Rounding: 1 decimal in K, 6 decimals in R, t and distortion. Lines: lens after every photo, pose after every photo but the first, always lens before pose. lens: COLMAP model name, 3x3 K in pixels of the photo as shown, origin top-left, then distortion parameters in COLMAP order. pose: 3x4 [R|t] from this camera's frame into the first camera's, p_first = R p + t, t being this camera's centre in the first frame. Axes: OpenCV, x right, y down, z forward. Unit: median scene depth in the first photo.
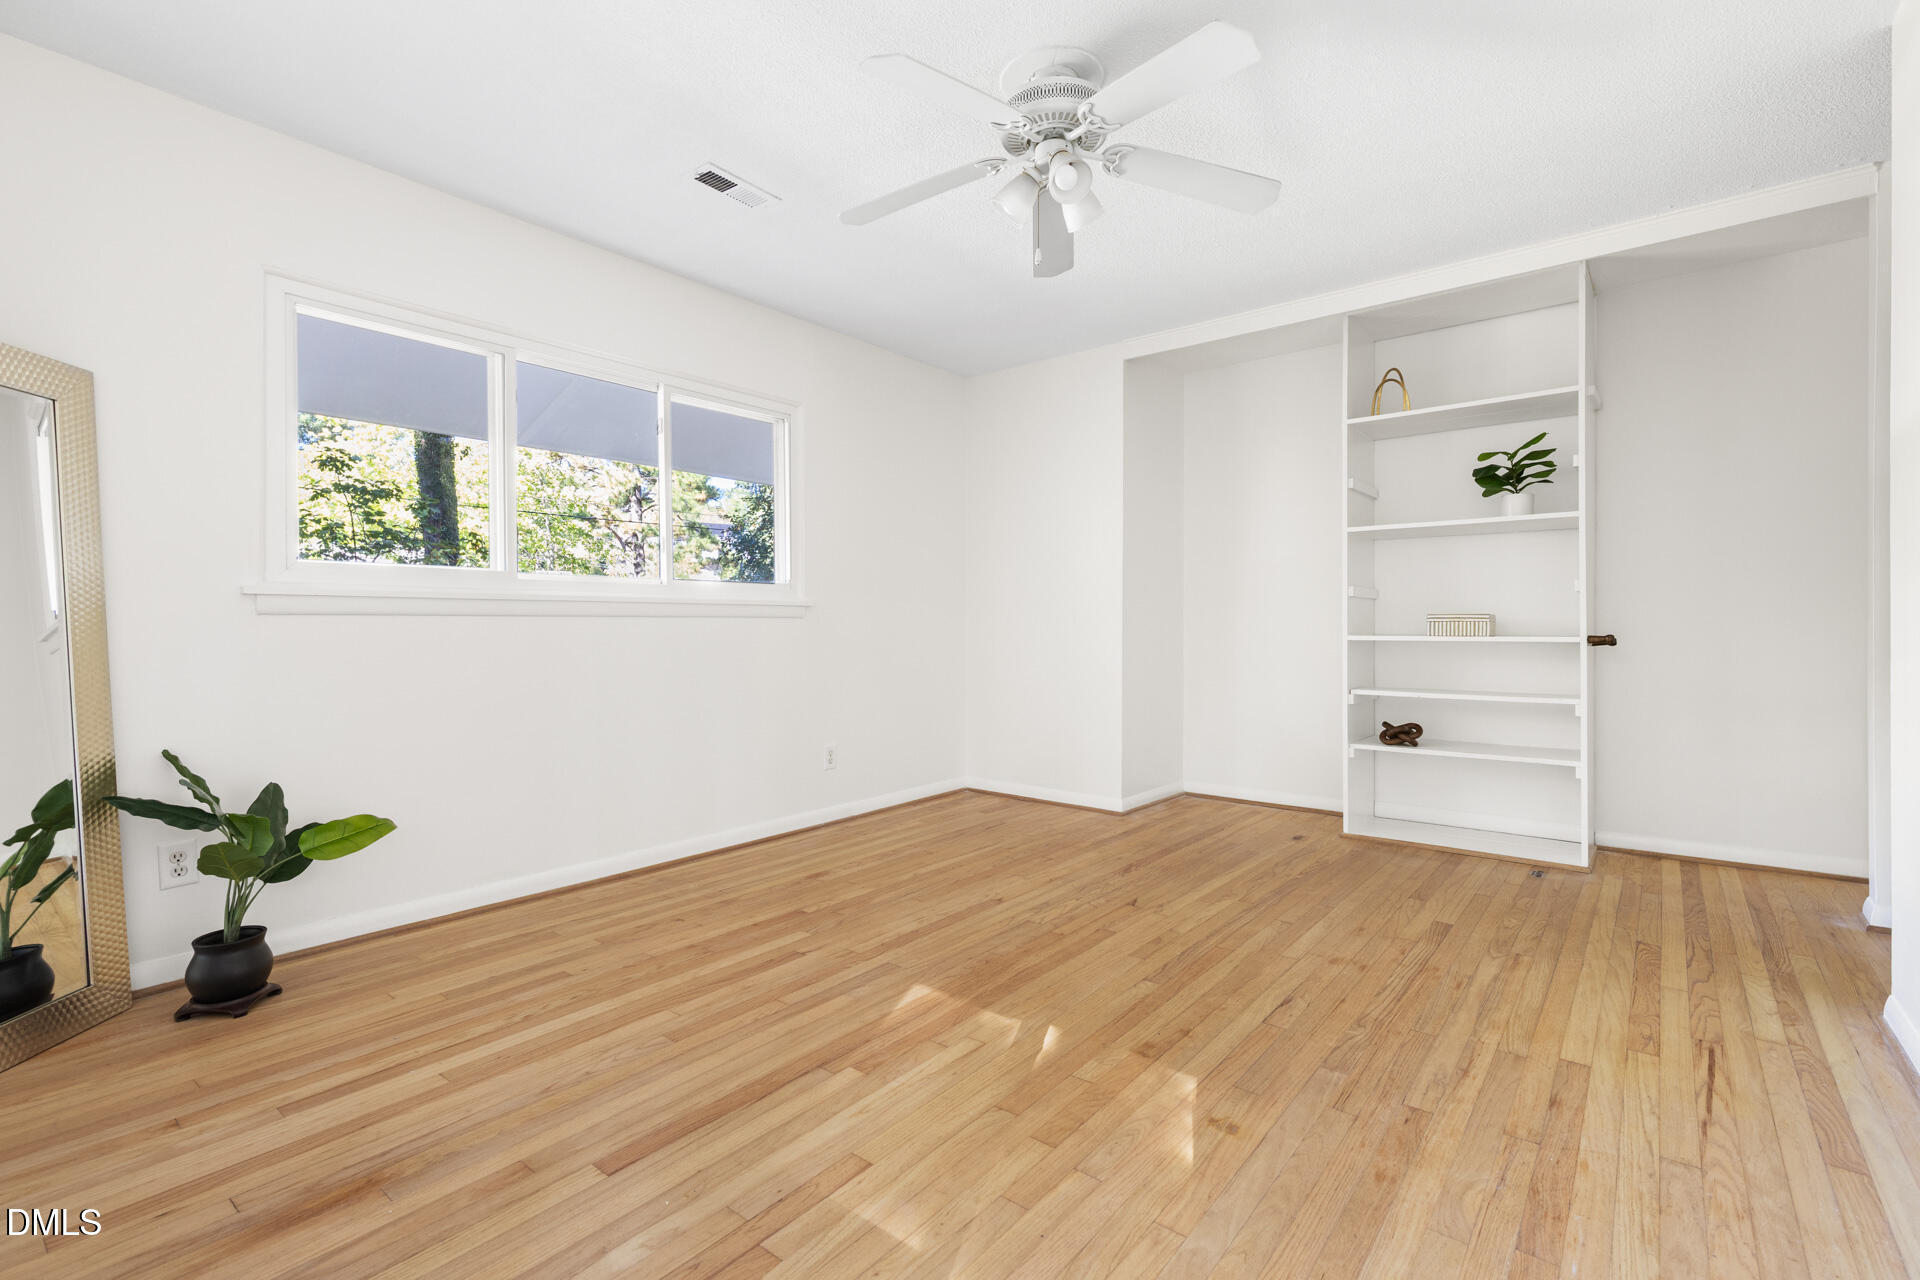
lens RADIAL K [[874.2, 0, 964.5], [0, 874.2, 645.5], [0, 0, 1]] dist [0.009166, -0.001522]
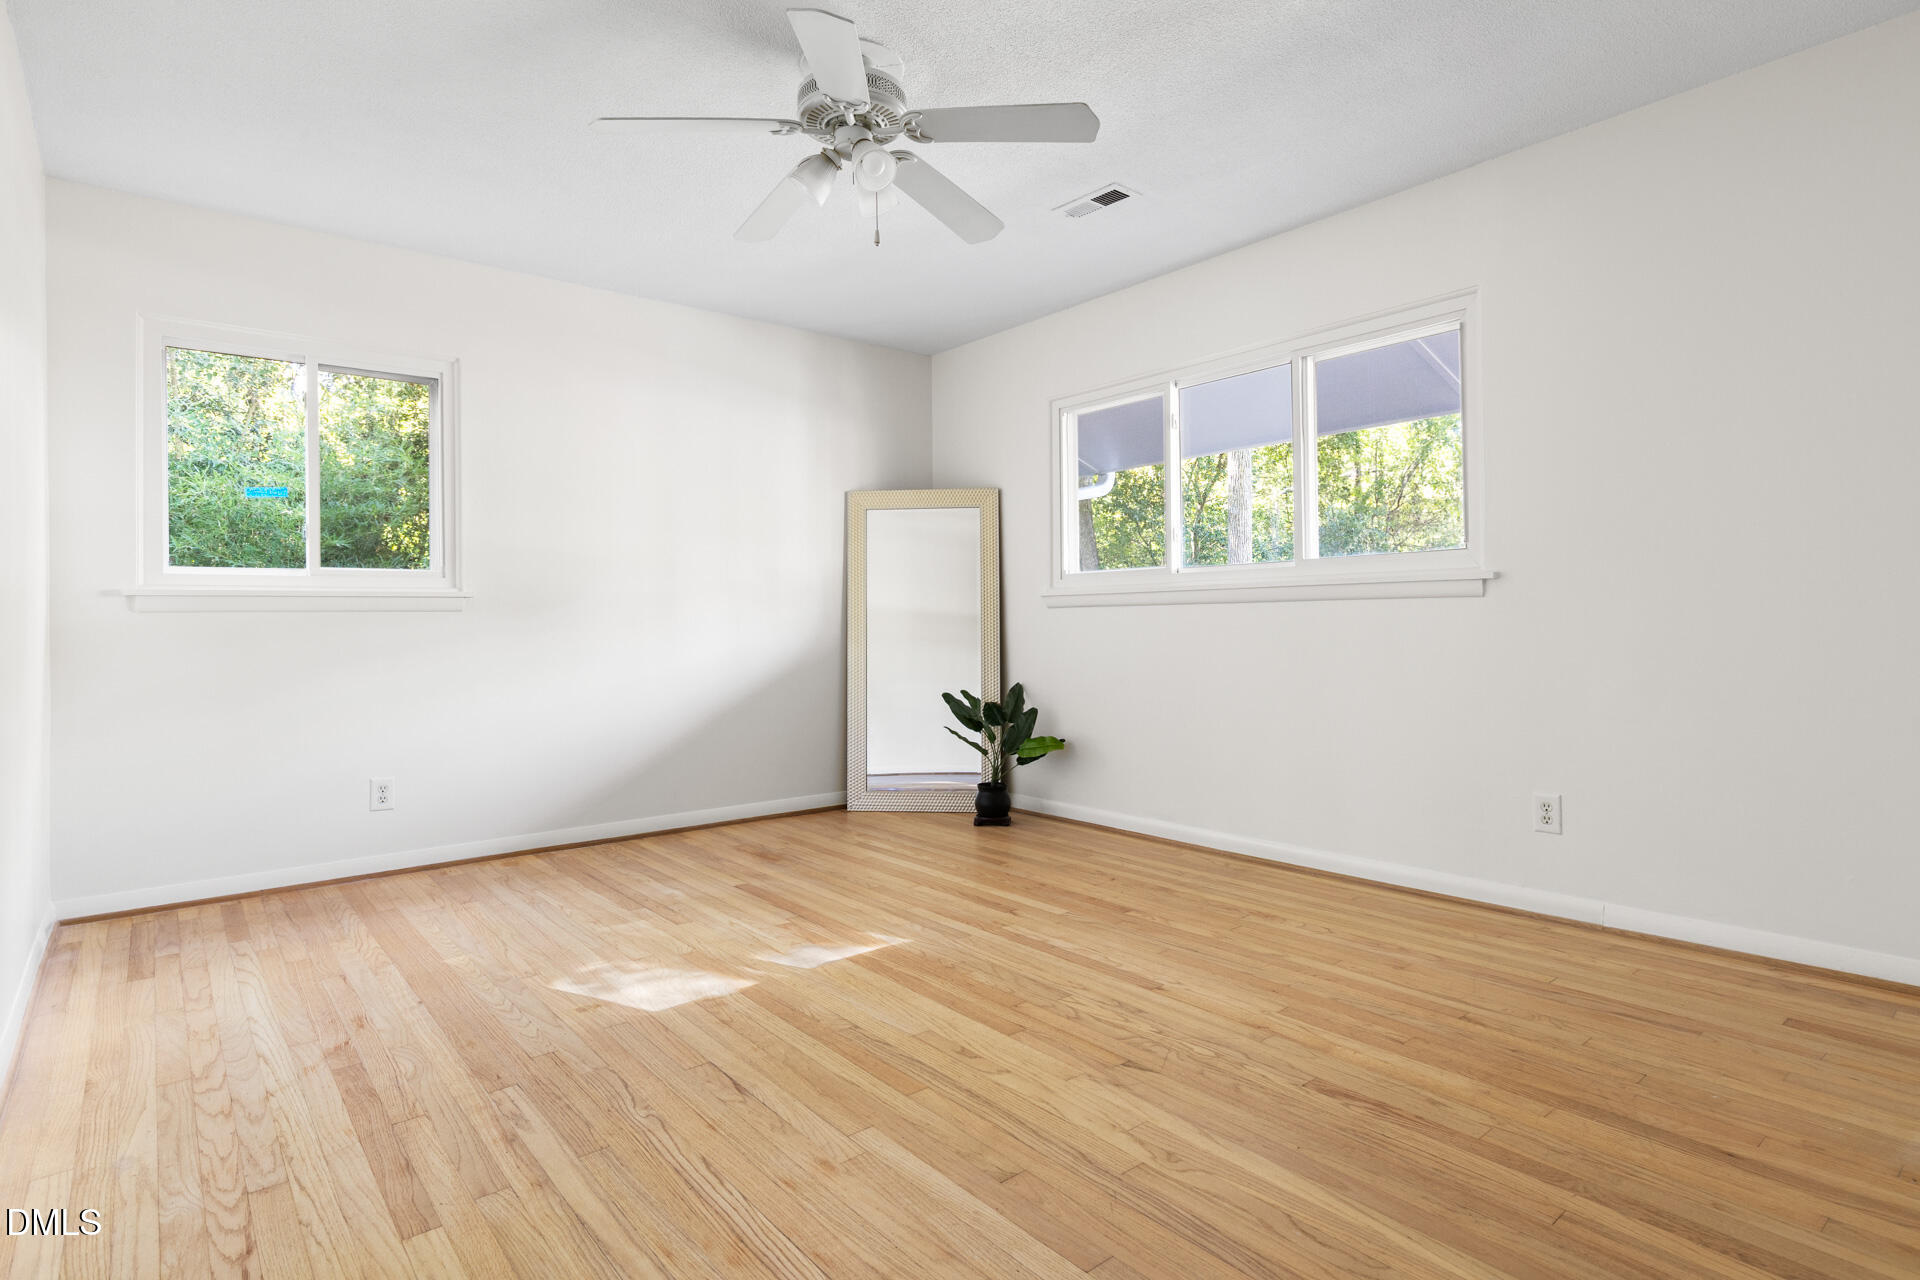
lens RADIAL K [[988.9, 0, 965.1], [0, 988.9, 627.6], [0, 0, 1]] dist [-0.000691, 0.000069]
pose [[-0.209140, 0.014803, -0.977774, 1.000888], [-0.008685, 0.999818, 0.016994, -0.025516], [0.977847, 0.012047, -0.208974, 1.155687]]
